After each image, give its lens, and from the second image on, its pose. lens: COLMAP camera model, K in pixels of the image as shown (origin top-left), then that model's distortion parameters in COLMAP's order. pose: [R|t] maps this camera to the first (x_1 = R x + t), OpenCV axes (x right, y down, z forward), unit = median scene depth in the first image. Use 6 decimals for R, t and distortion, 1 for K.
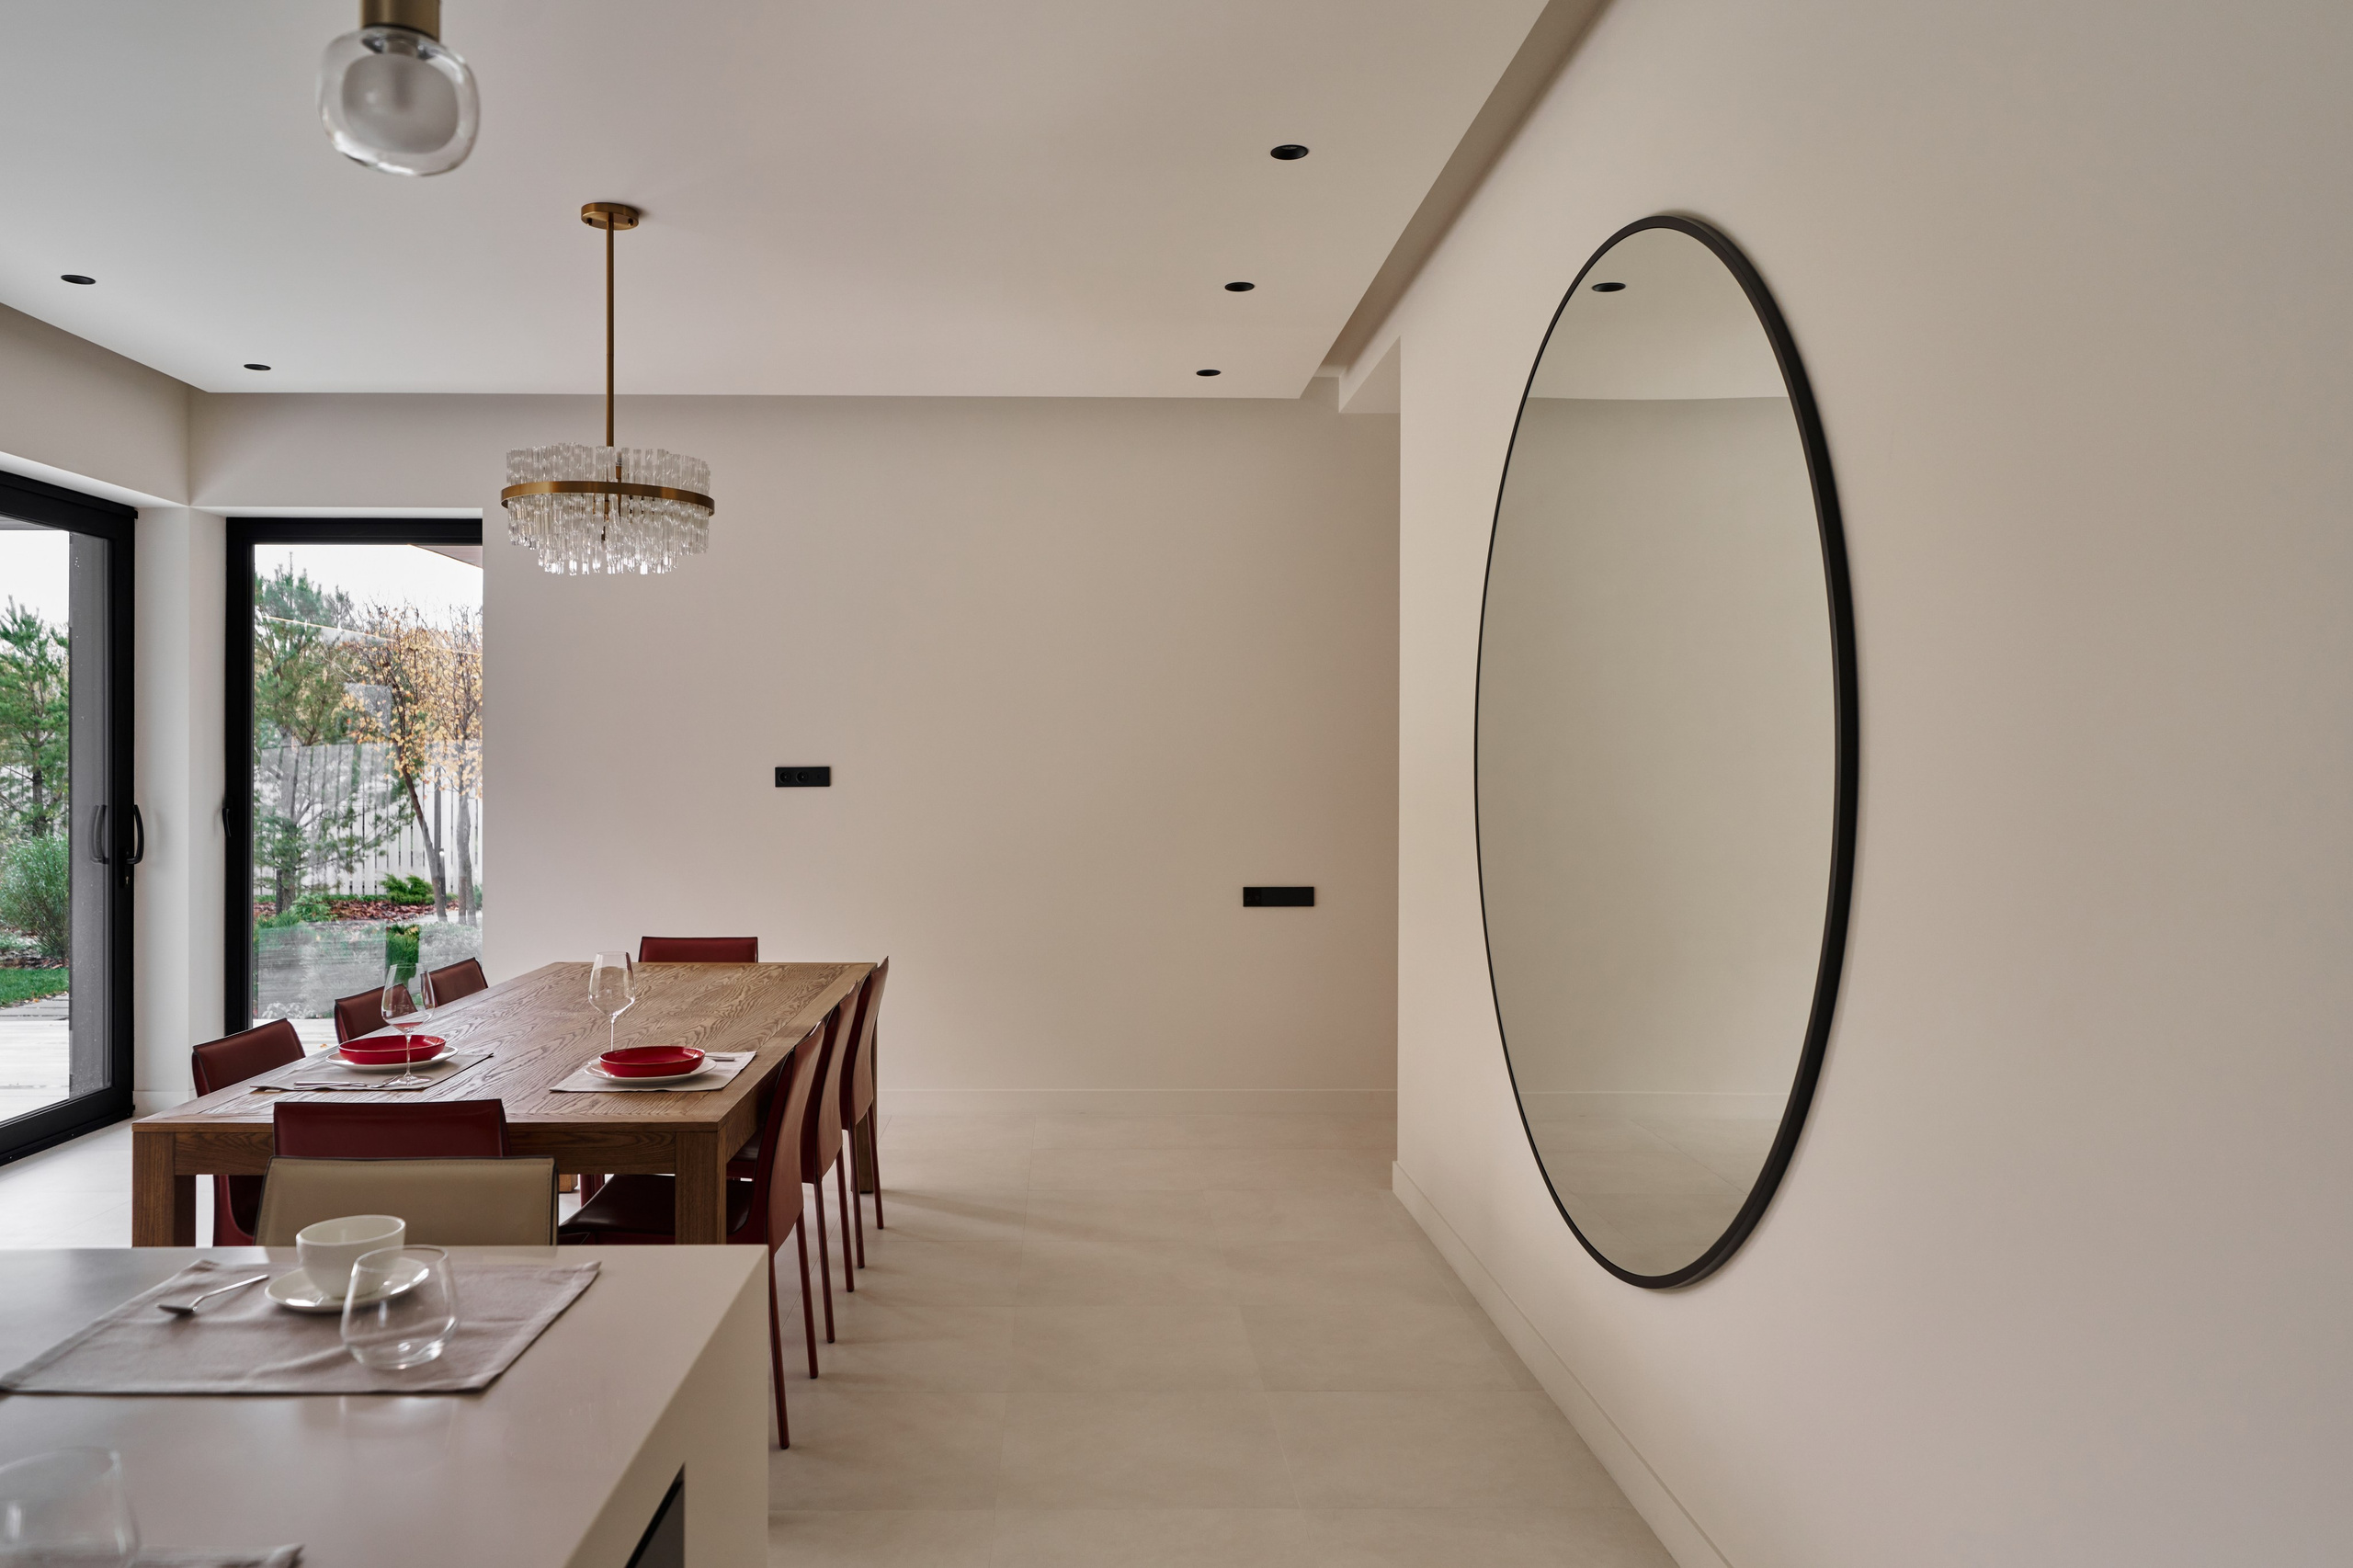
lens RADIAL K [[1596.1, 0, 1170.8], [0, 1596.1, 817.9], [0, 0, 1]] dist [0.001373, 0.000108]
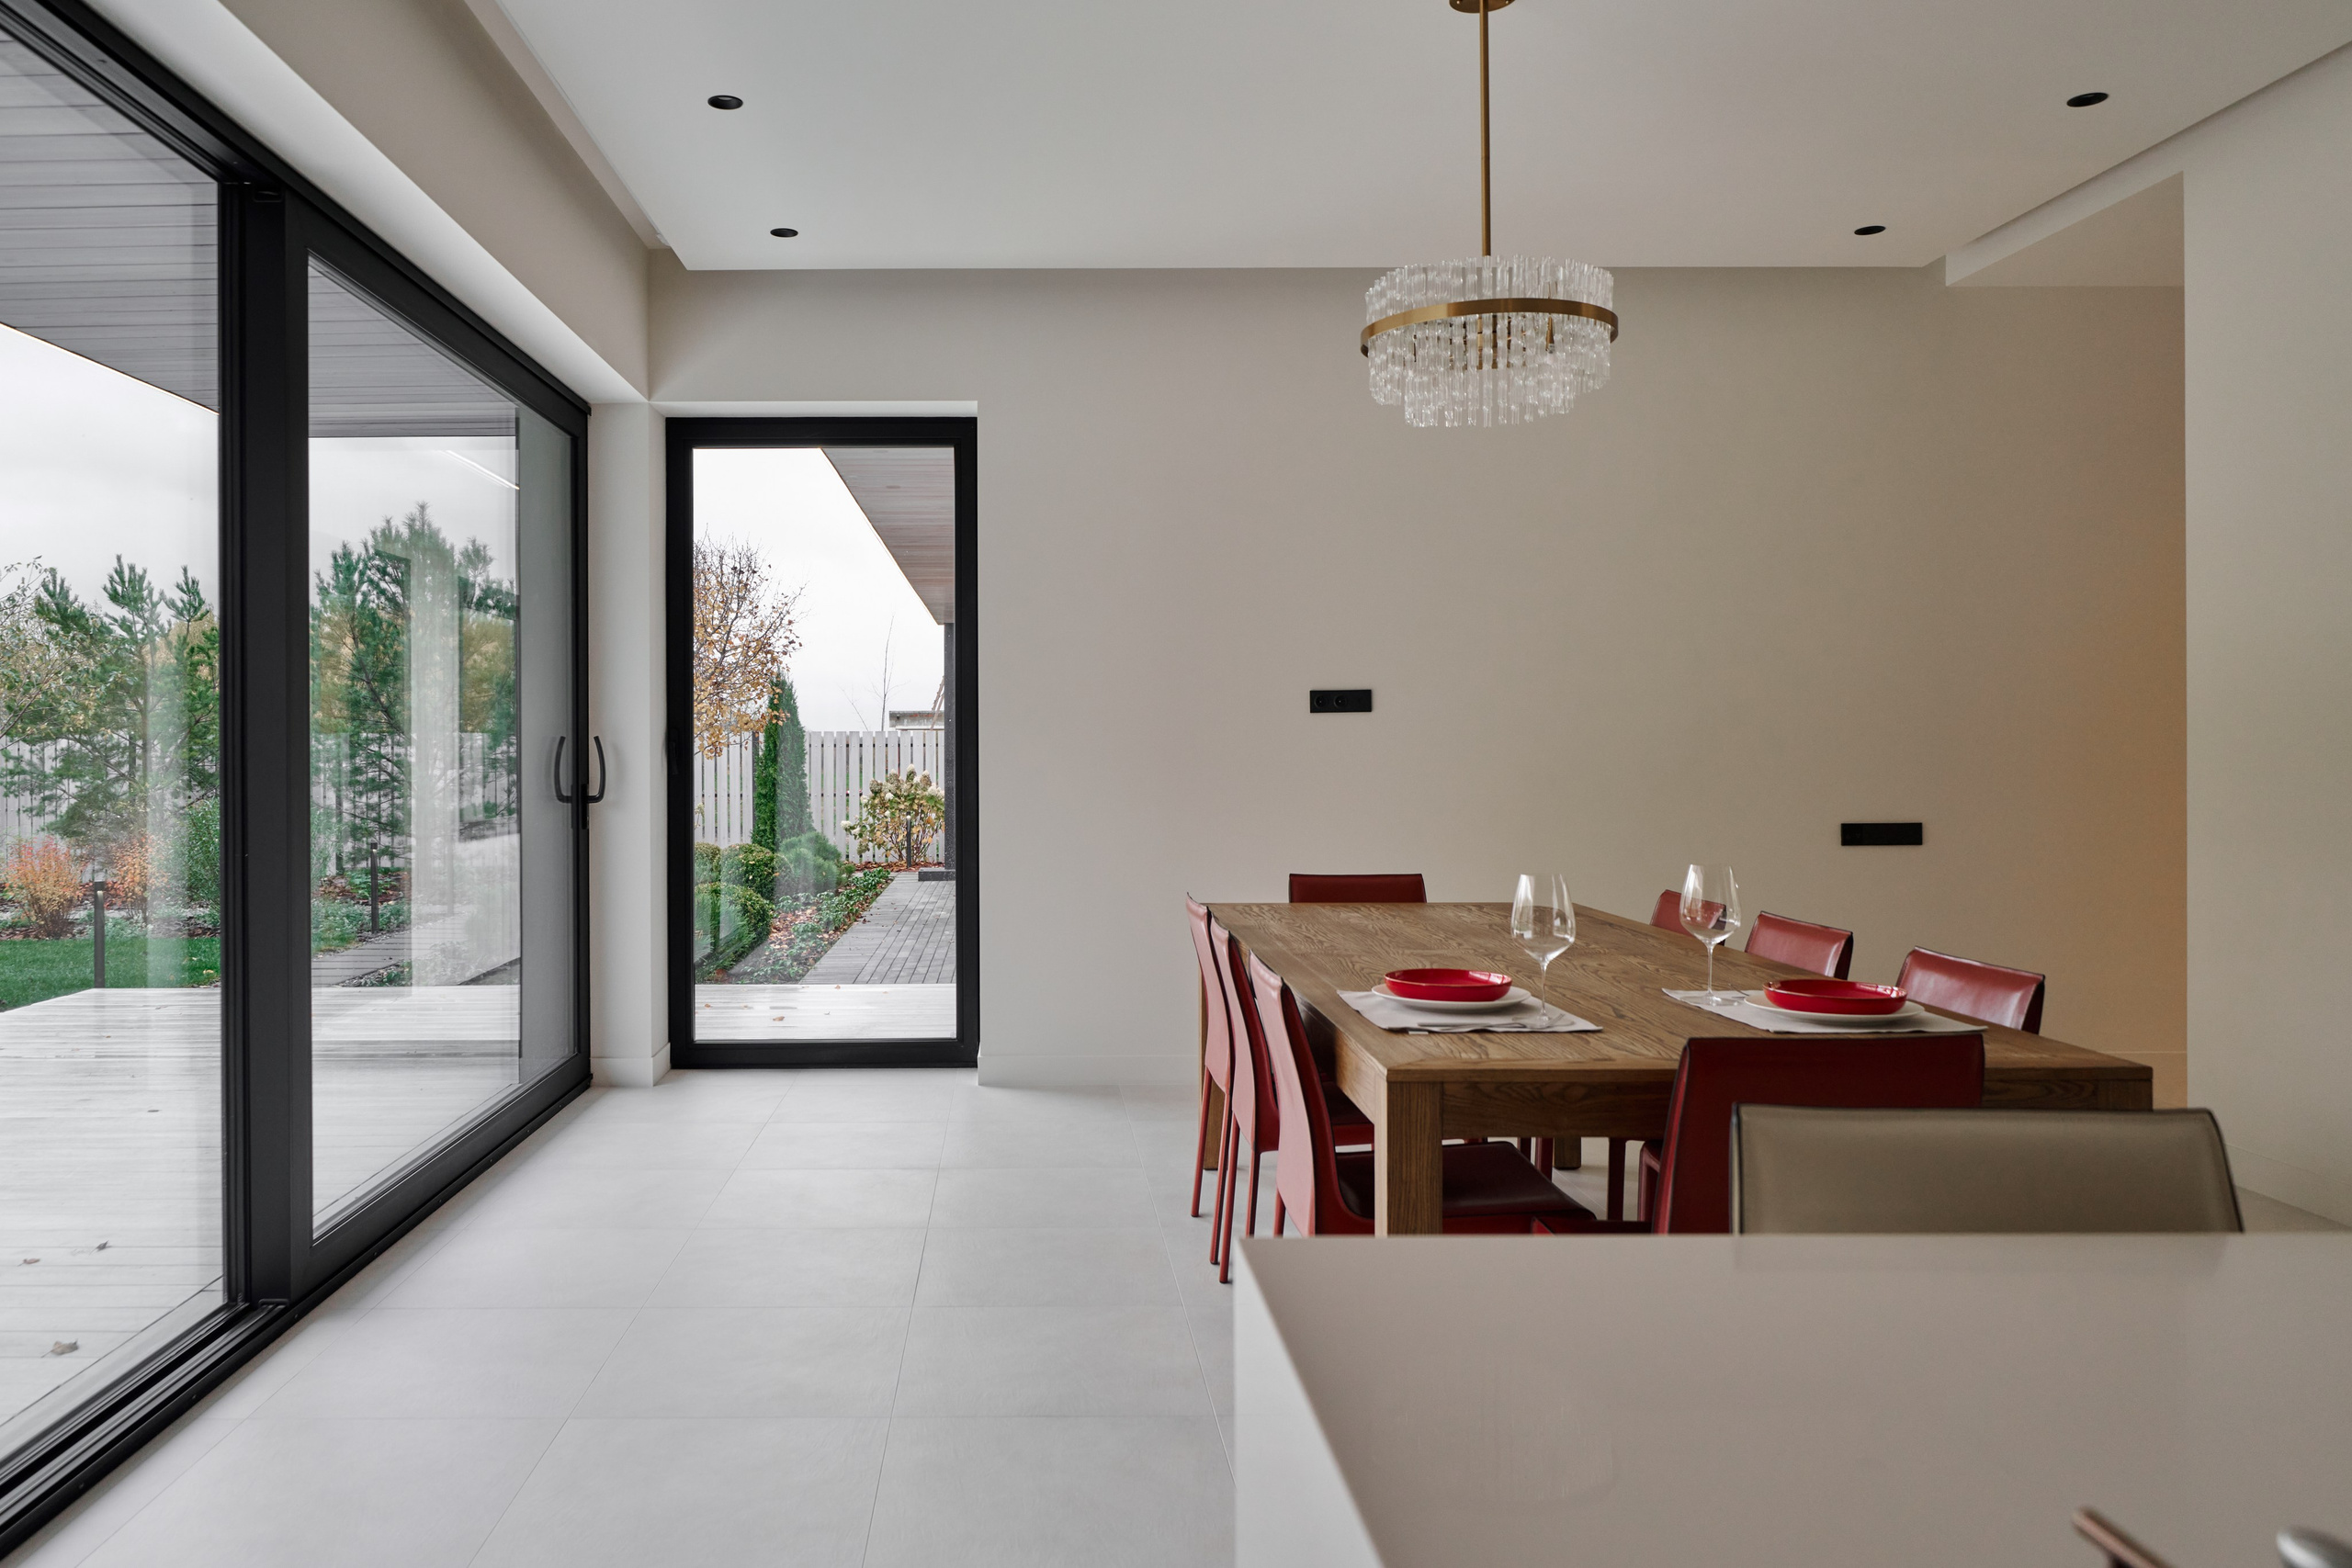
lens RADIAL K [[1633.1, 0, 1176.0], [0, 1633.1, 784.0], [0, 0, 1]] dist [0.002342, -0.001977]
pose [[0.999939, -0.004810, -0.009982, -0.313465], [0.004760, 0.999976, -0.005038, 0.024392], [0.010006, 0.004991, 0.999937, 0.091895]]
